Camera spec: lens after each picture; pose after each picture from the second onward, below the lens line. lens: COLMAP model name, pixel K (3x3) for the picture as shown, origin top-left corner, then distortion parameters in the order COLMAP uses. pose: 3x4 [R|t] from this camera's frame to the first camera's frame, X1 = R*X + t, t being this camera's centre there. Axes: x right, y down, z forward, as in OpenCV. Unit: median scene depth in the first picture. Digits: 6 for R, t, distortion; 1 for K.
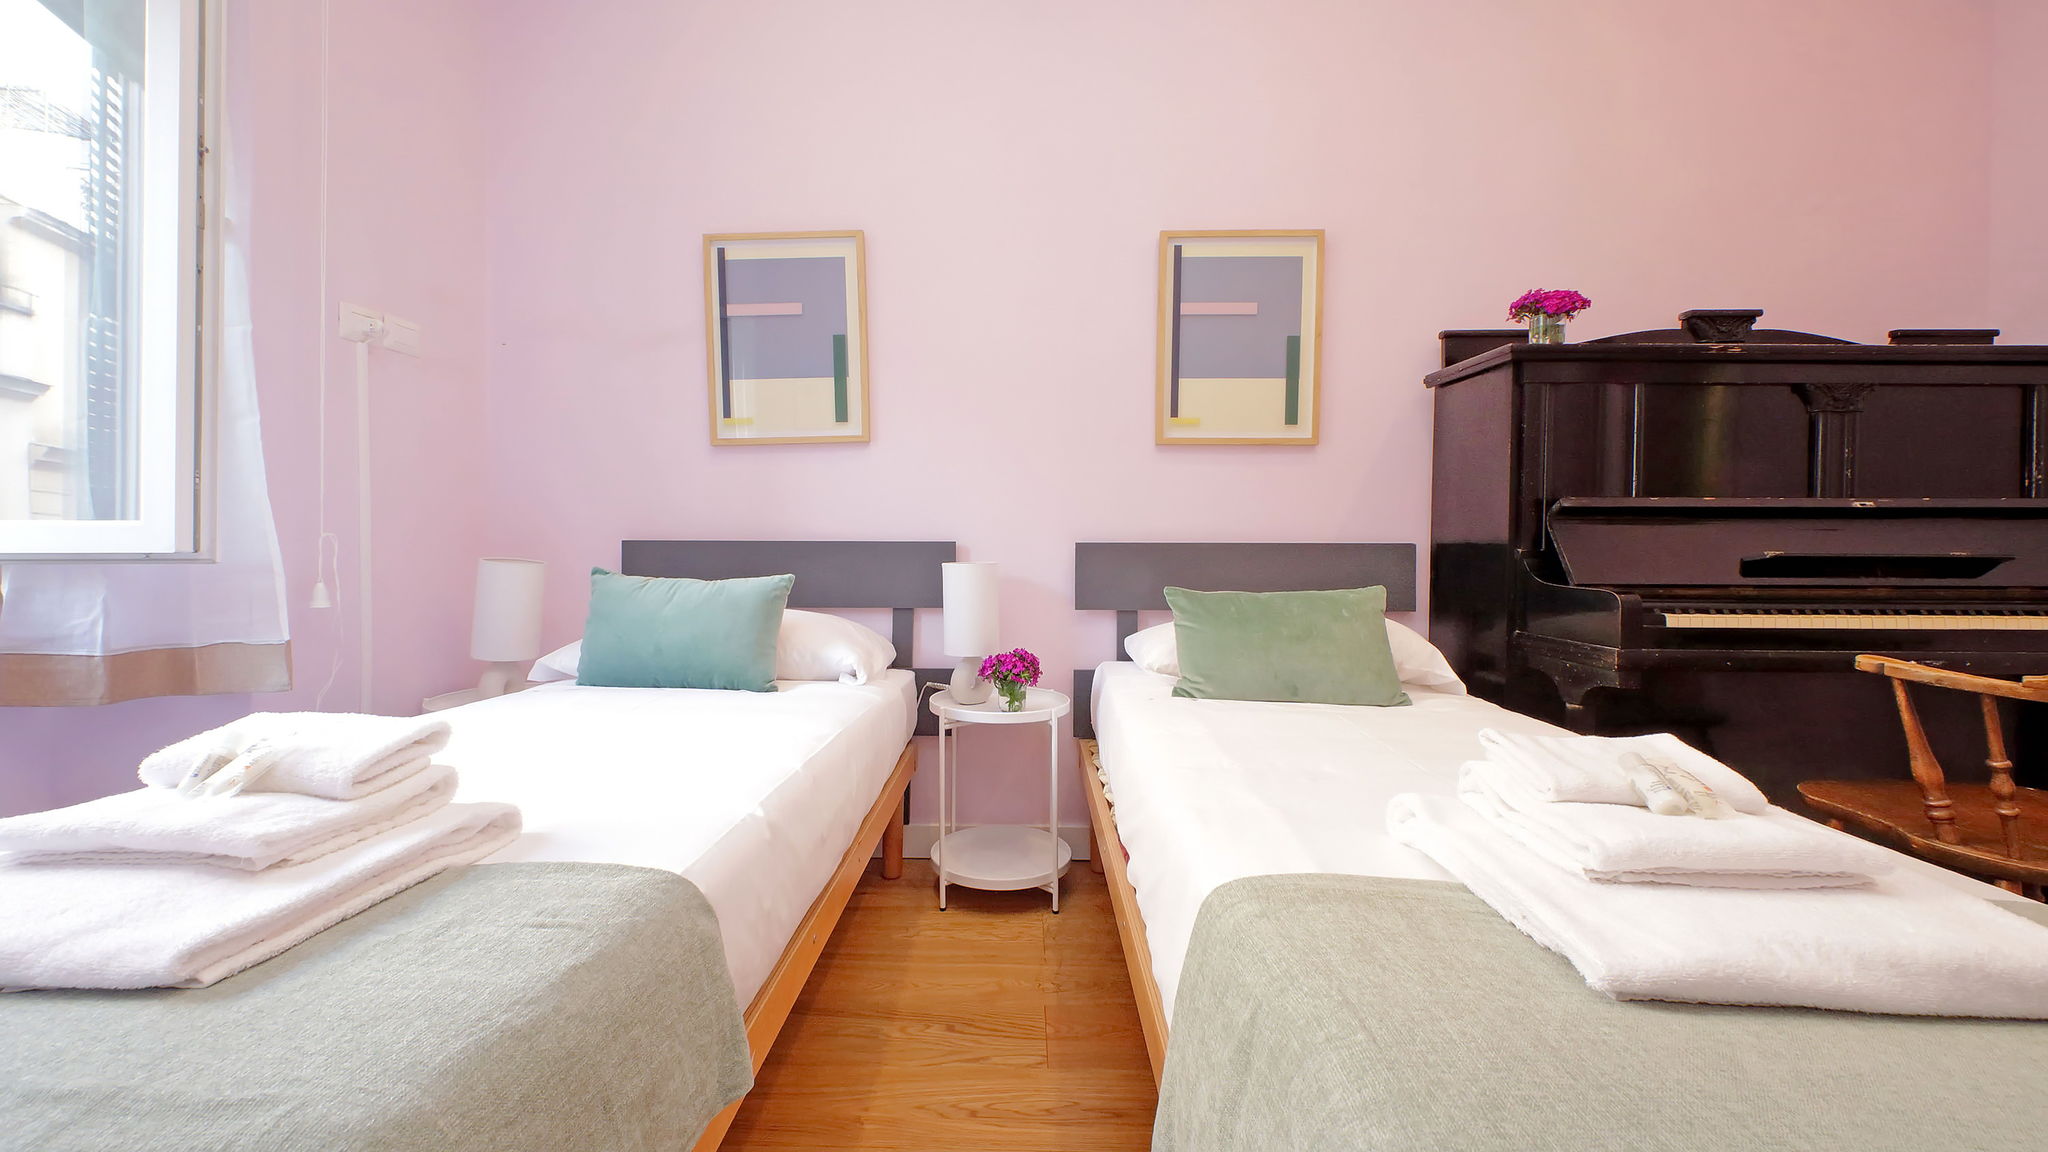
lens RADIAL K [[795.6, 0, 1022.4], [0, 795.6, 565.4], [0, 0, 1]] dist [0.001092, -0.001316]
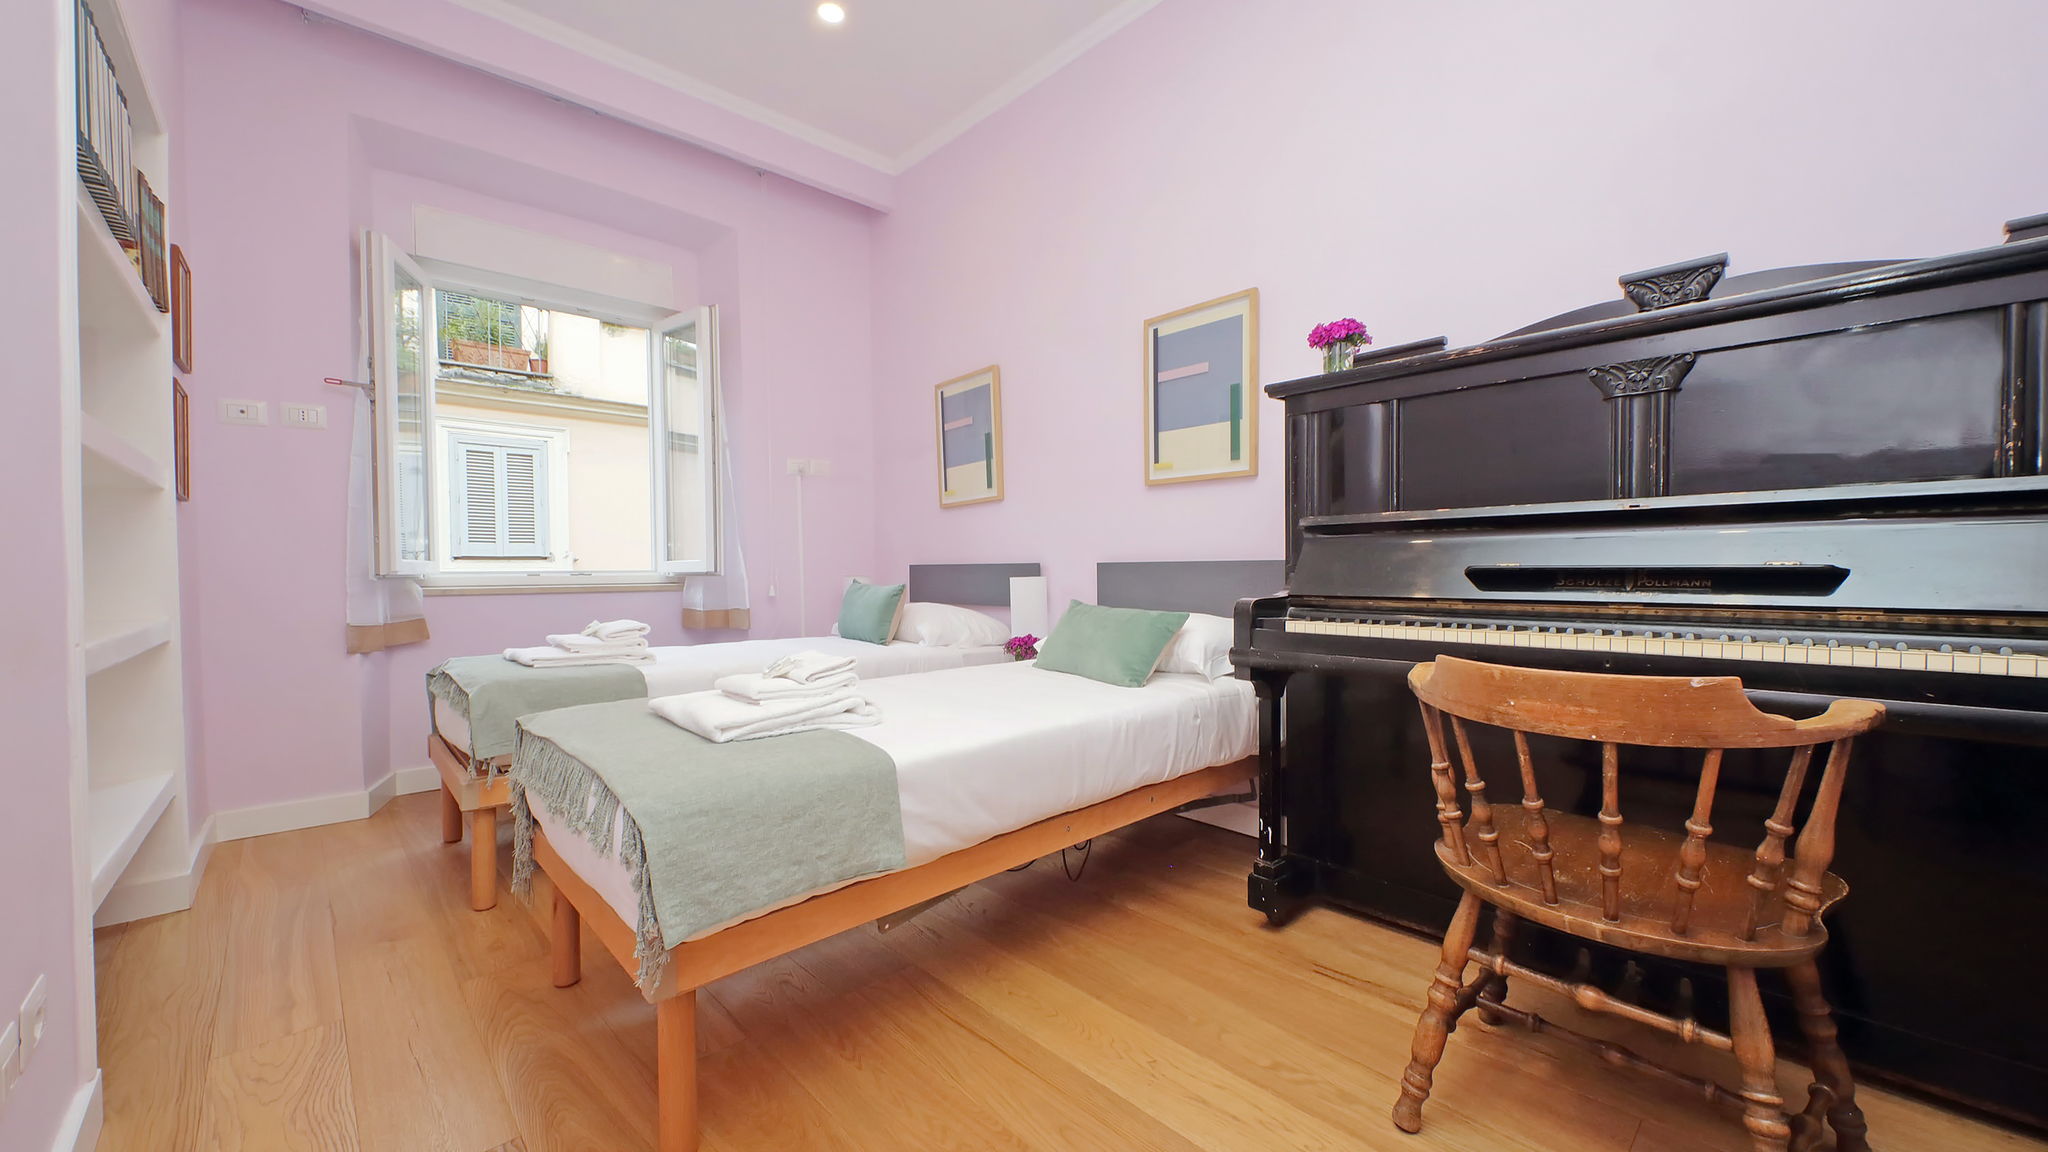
lens RADIAL K [[795.6, 0, 1050.9], [0, 795.6, 593.5], [0, 0, 1]] dist [0.001092, -0.001316]
pose [[0.699032, 0.014634, -0.714941, 1.001801], [-0.004928, 0.999865, 0.015648, 0.004512], [0.715074, -0.007415, 0.699010, -0.019977]]
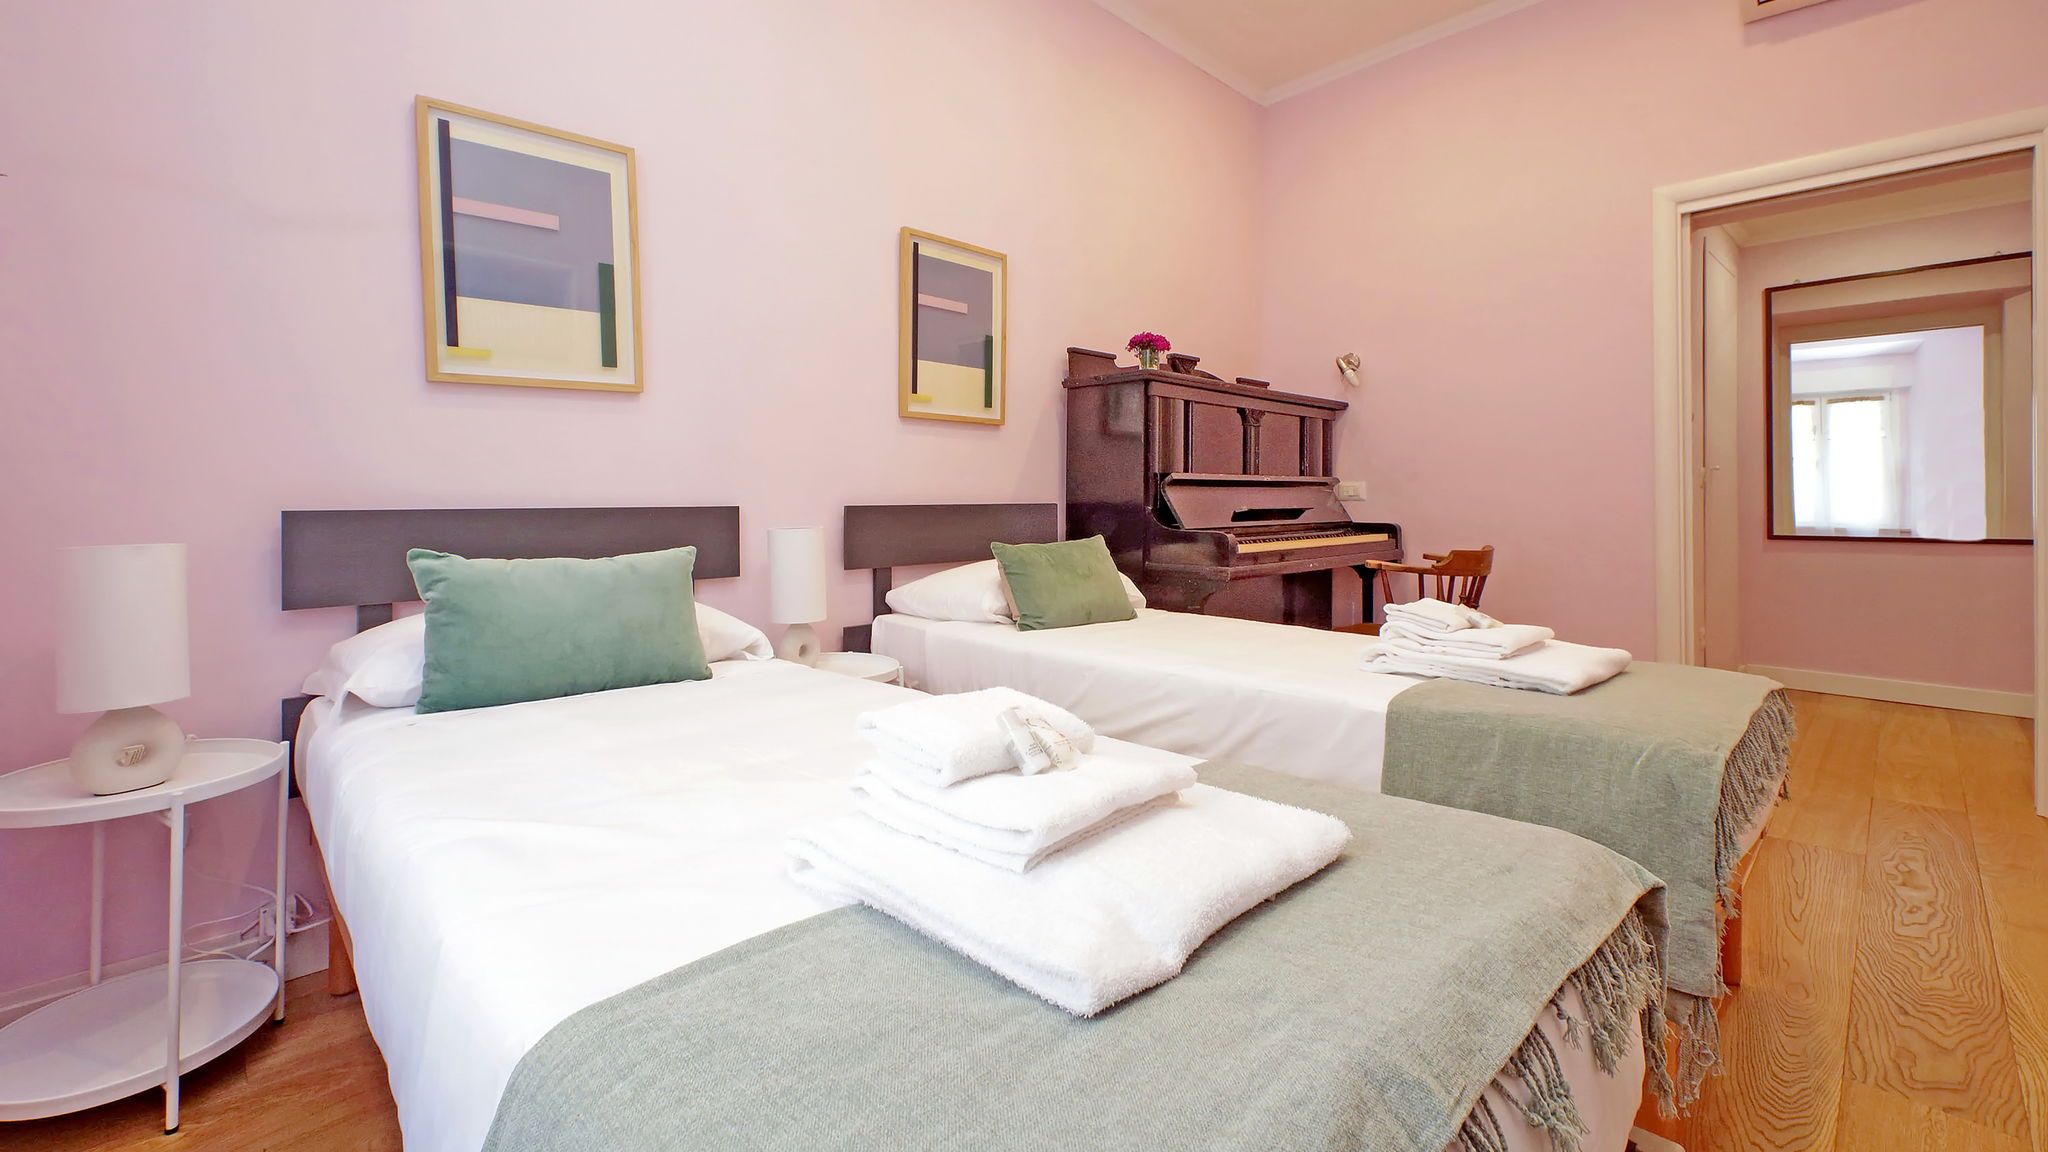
lens RADIAL K [[899.9, 0, 1044.7], [0, 899.9, 498.3], [0, 0, 1]] dist [-0.001241, -0.000698]
pose [[0.663340, -0.006273, 0.748292, -0.642261], [0.032078, 0.999284, -0.020060, -0.007683], [-0.747630, 0.037310, 0.663066, 0.028360]]
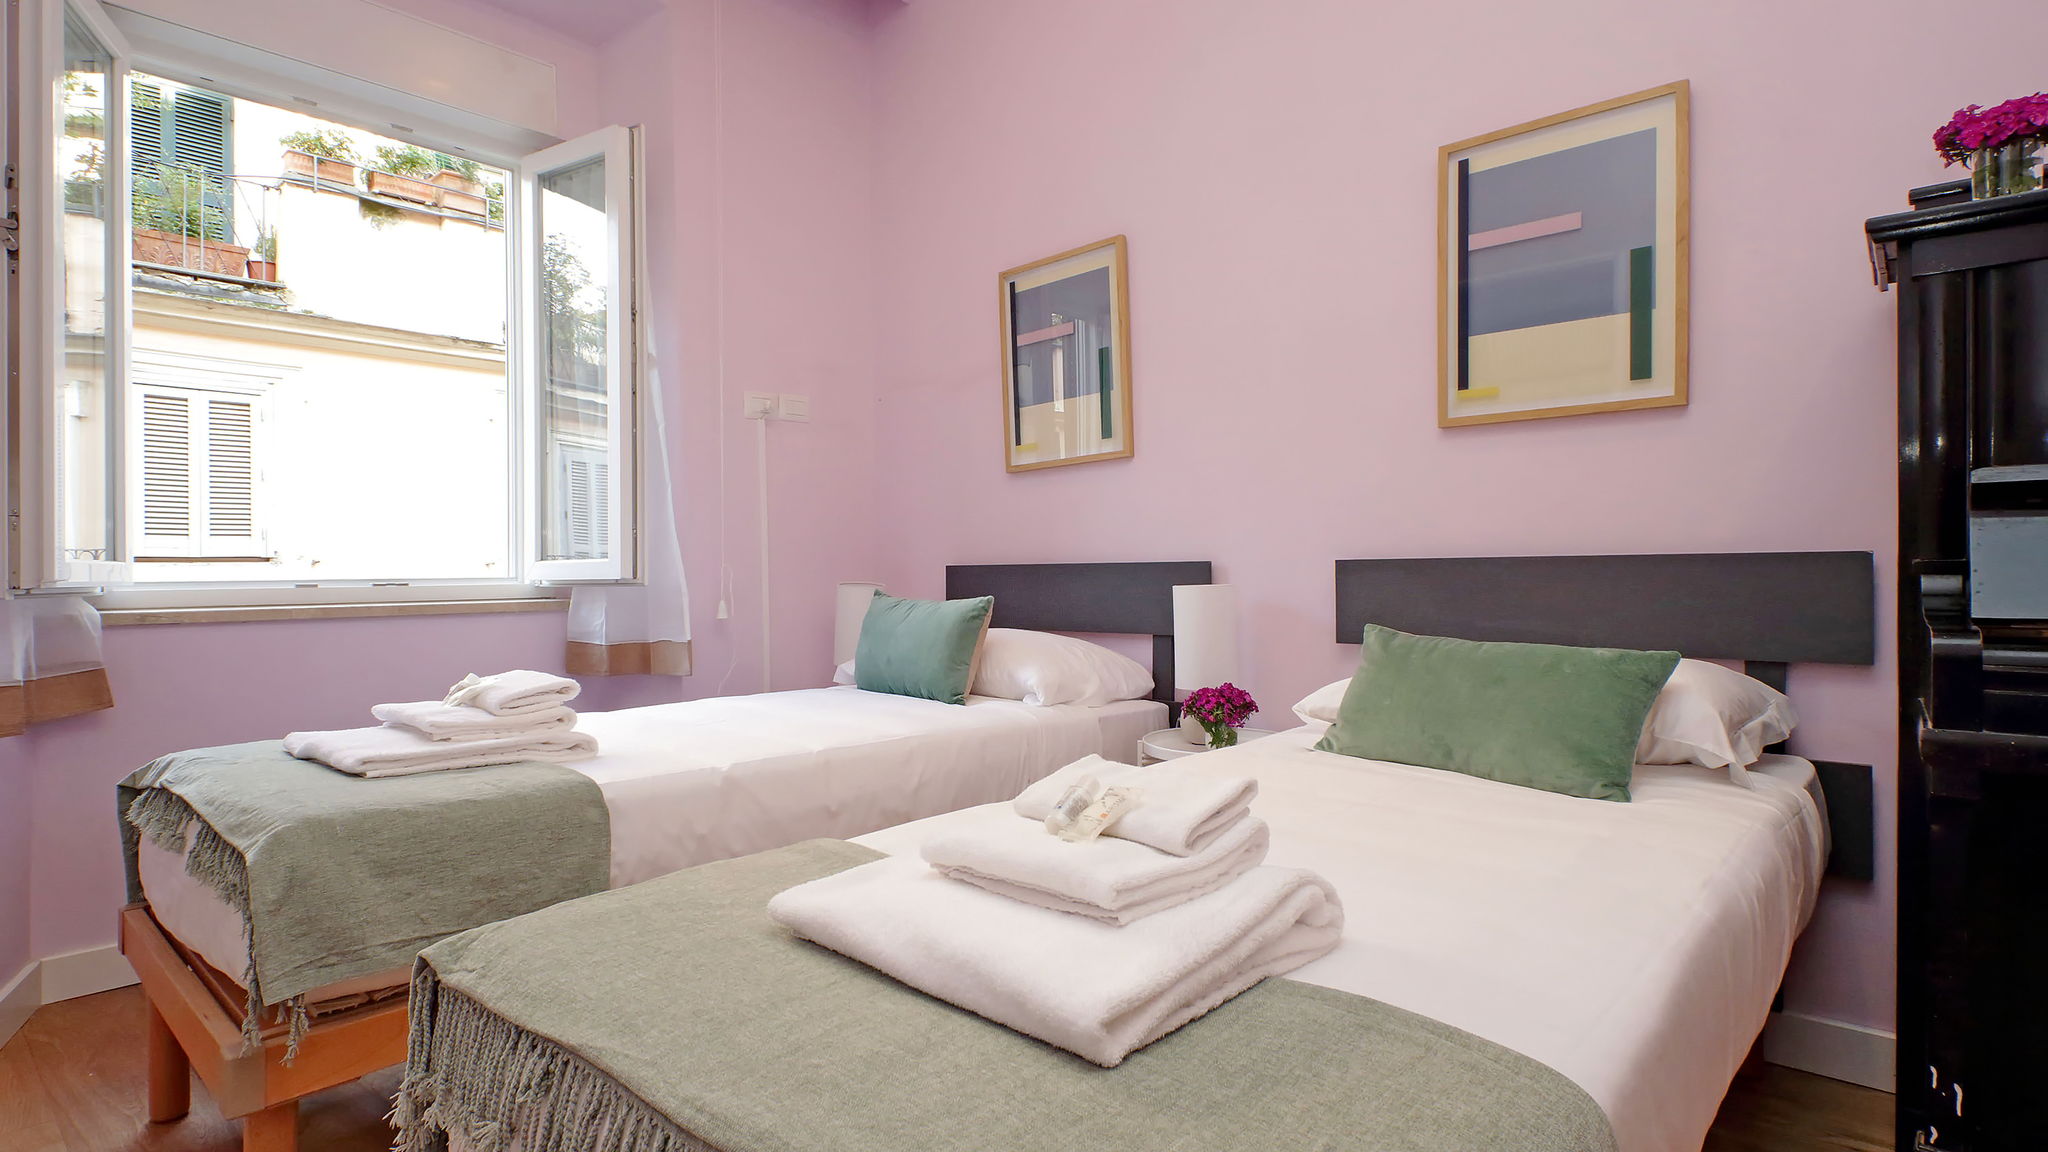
lens RADIAL K [[1038.4, 0, 1035.6], [0, 1038.4, 573.9], [0, 0, 1]] dist [0.008123, -0.005424]
pose [[0.758467, -0.009445, -0.651643, 0.526163], [0.001124, 0.999912, -0.013185, -0.000048], [0.651710, 0.009268, 0.758412, -0.003414]]
